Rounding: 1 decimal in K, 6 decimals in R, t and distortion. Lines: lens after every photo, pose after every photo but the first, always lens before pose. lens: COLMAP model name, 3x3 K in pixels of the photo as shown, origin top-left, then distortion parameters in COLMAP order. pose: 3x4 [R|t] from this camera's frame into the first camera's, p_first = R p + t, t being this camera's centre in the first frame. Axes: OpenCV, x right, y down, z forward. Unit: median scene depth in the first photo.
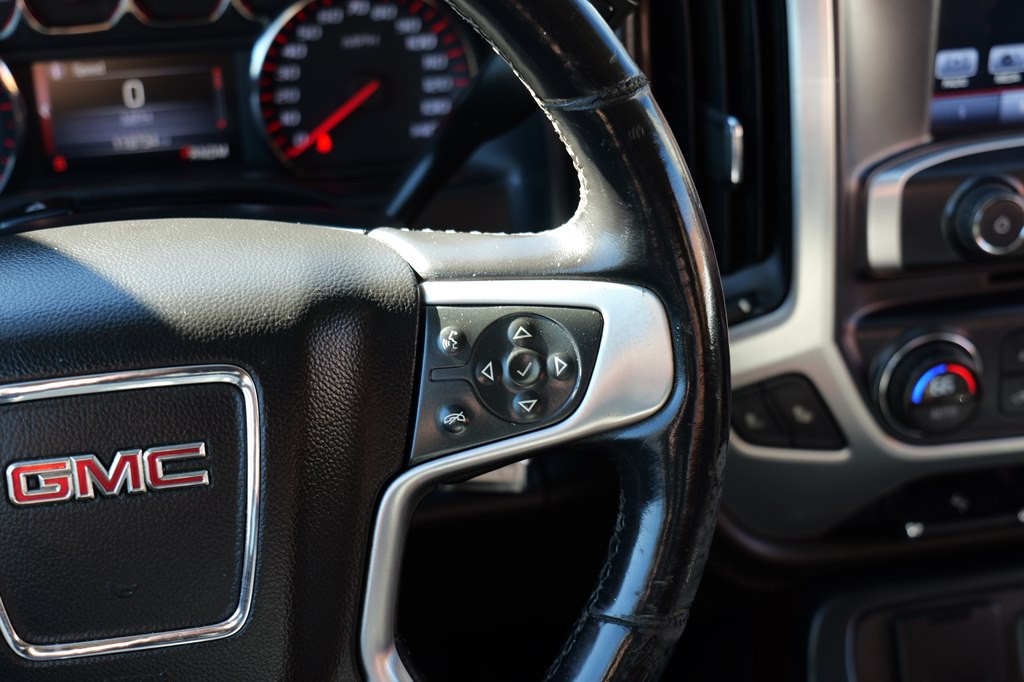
lens RADIAL K [[1650.5, 0, 505.6], [0, 1650.5, 348.4], [0, 0, 1]] dist [-0.014442, 0.000000]
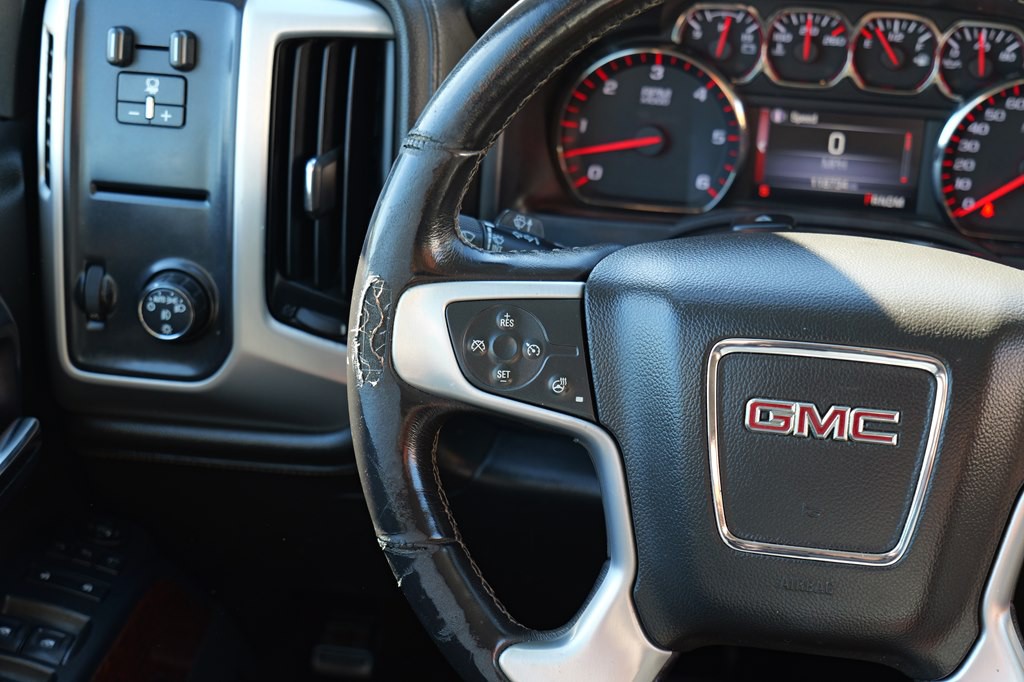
lens RADIAL K [[1650.5, 0, 513.6], [0, 1650.5, 350.4], [0, 0, 1]] dist [-0.014442, 0.000000]
pose [[0.935558, 0.186271, -0.300057, -0.083445], [-0.198883, 0.979953, -0.011762, 0.081618], [0.291851, 0.070681, 0.953849, -0.310917]]
